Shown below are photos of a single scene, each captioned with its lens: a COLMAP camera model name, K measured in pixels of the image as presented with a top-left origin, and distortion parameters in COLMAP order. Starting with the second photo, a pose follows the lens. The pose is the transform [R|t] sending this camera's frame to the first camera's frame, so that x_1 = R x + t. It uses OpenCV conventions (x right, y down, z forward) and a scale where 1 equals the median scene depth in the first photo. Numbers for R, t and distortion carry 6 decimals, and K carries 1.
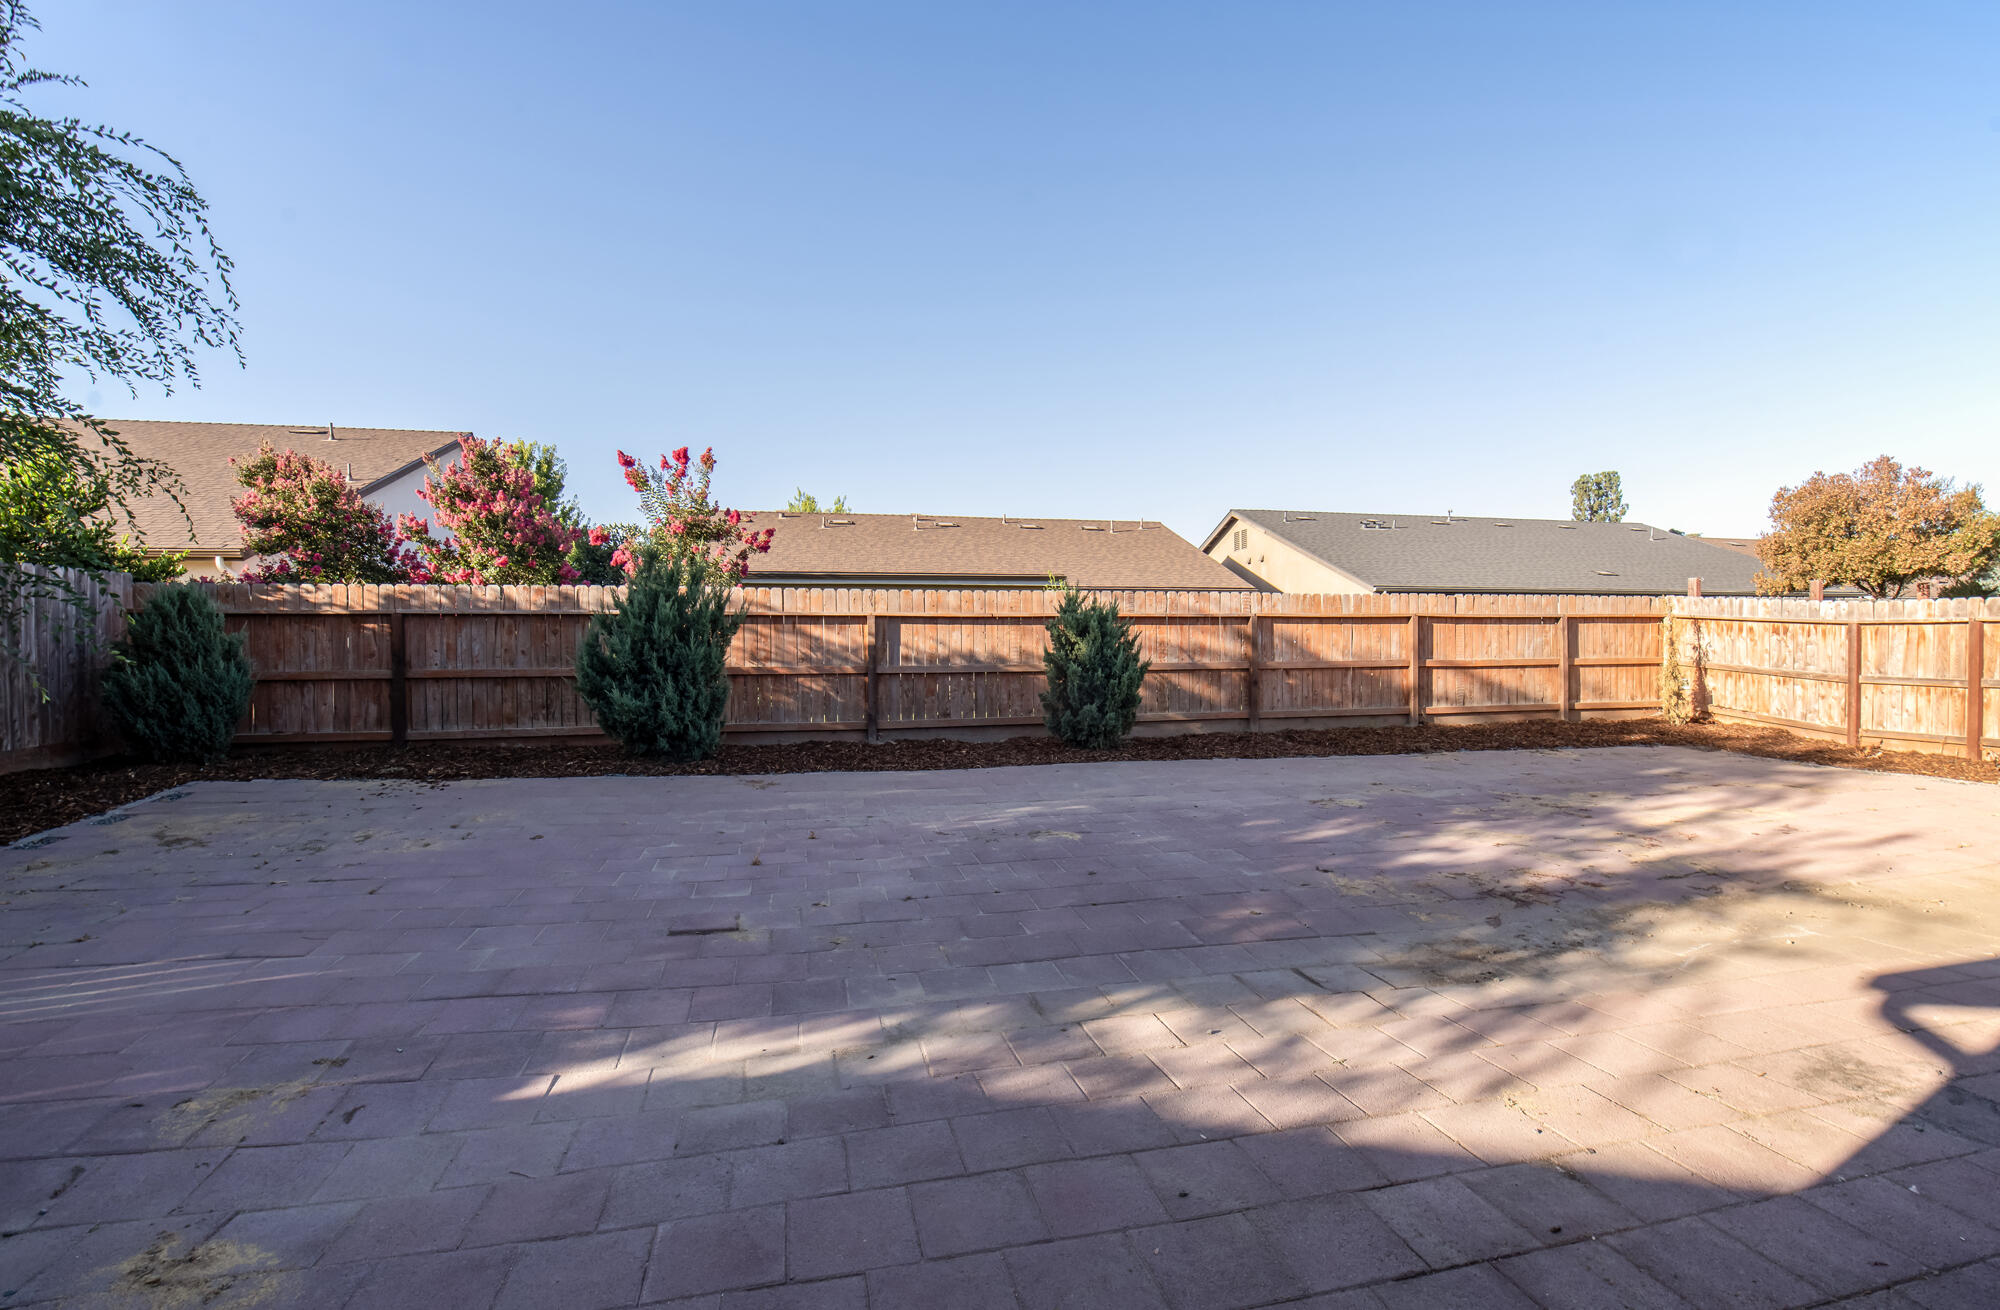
lens RADIAL K [[874.2, 0, 991.4], [0, 874.2, 665.1], [0, 0, 1]] dist [-0.020666, -0.000149]
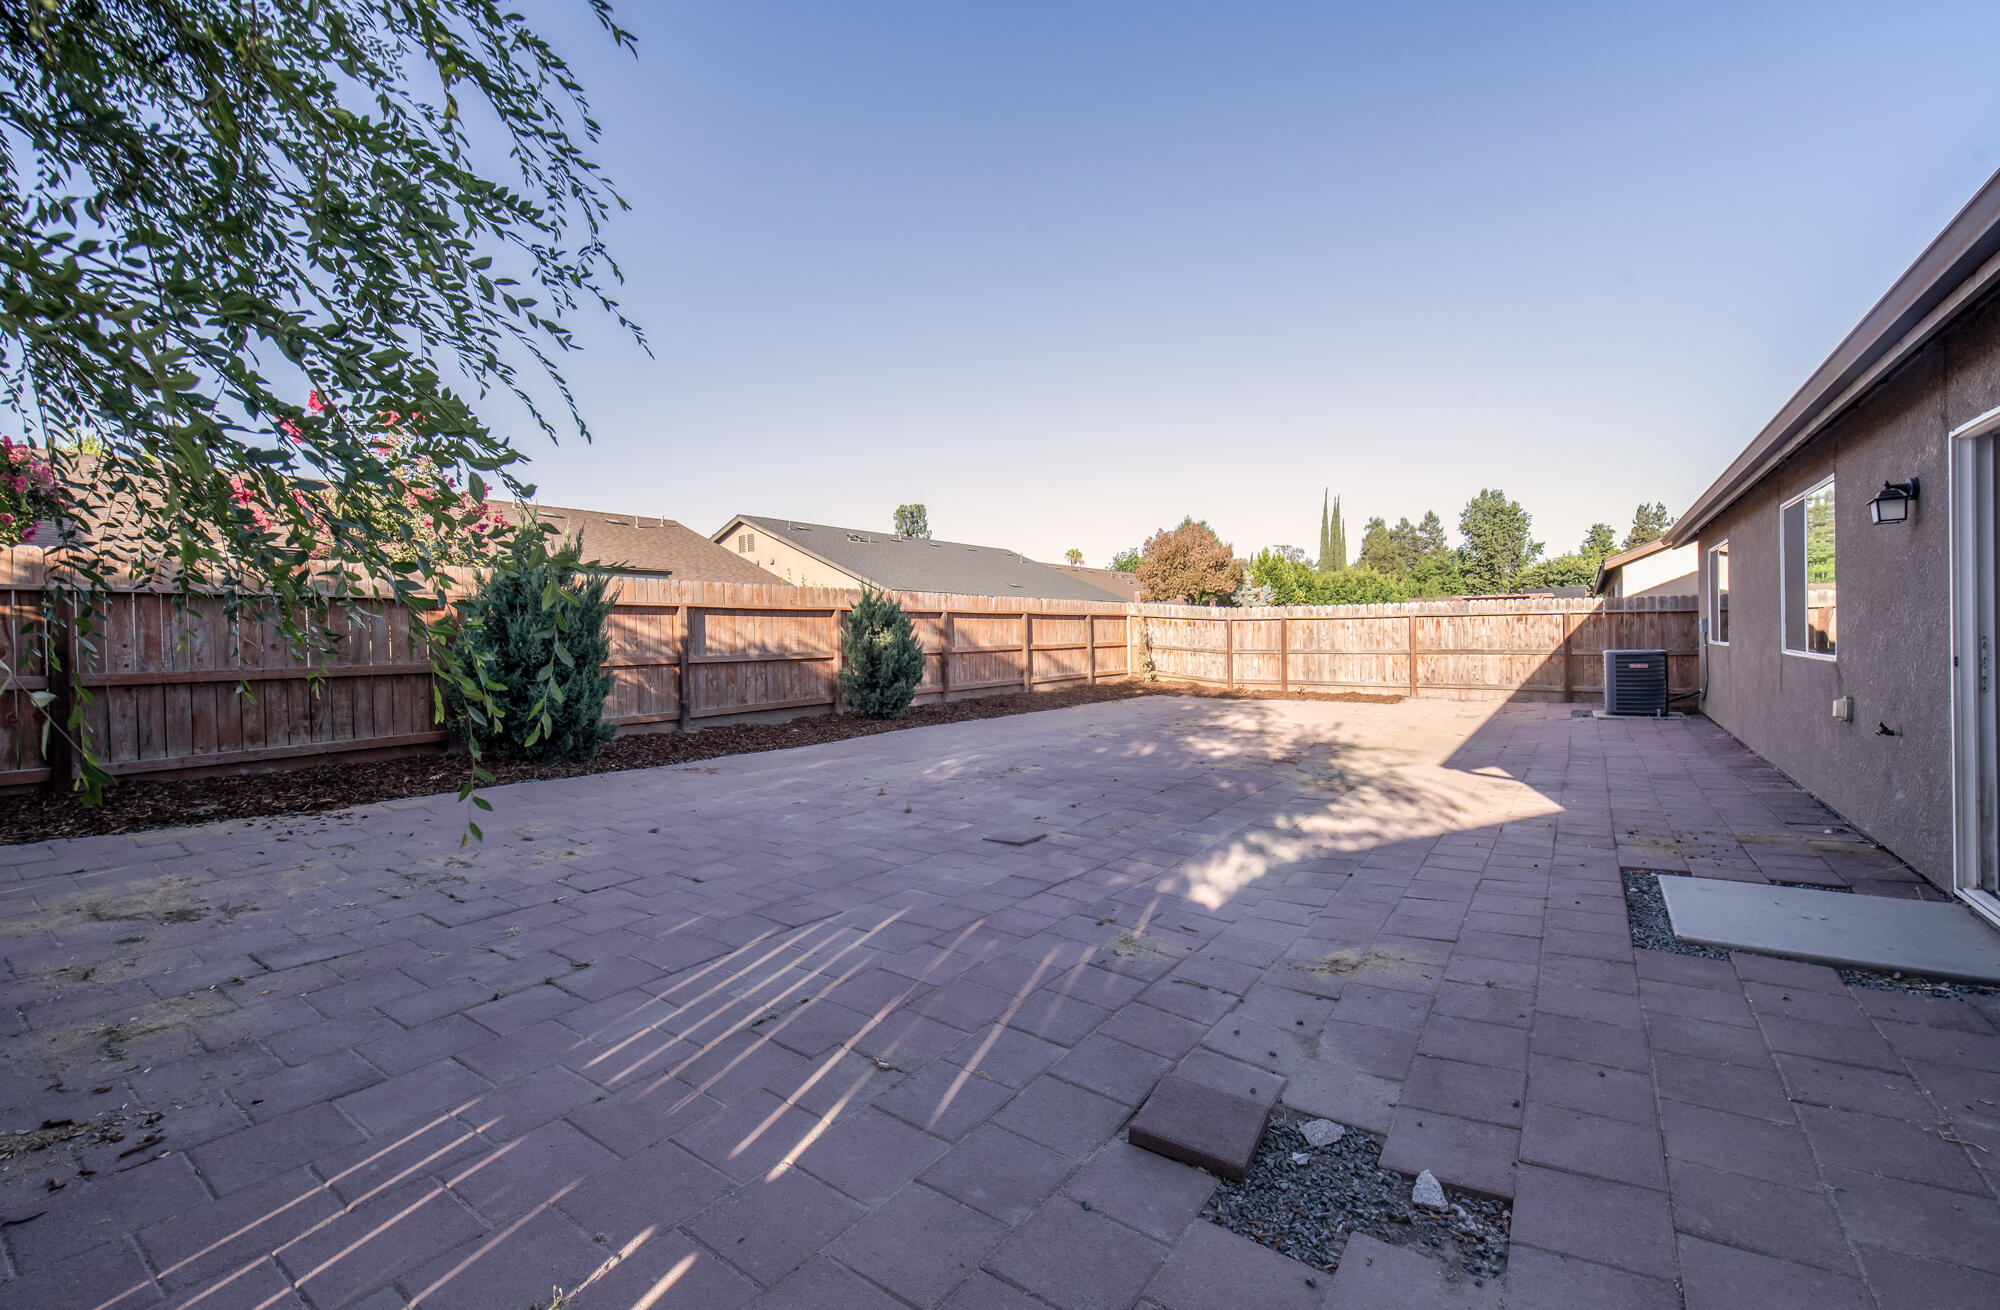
lens RADIAL K [[844.7, 0, 1000.0], [0, 844.7, 655.0], [0, 0, 1]] dist [0.000348, 0.000032]
pose [[0.735644, -0.021413, 0.677030, -0.517836], [0.027995, 0.999607, 0.001197, 0.008450], [-0.676789, 0.018073, 0.735955, 0.033636]]
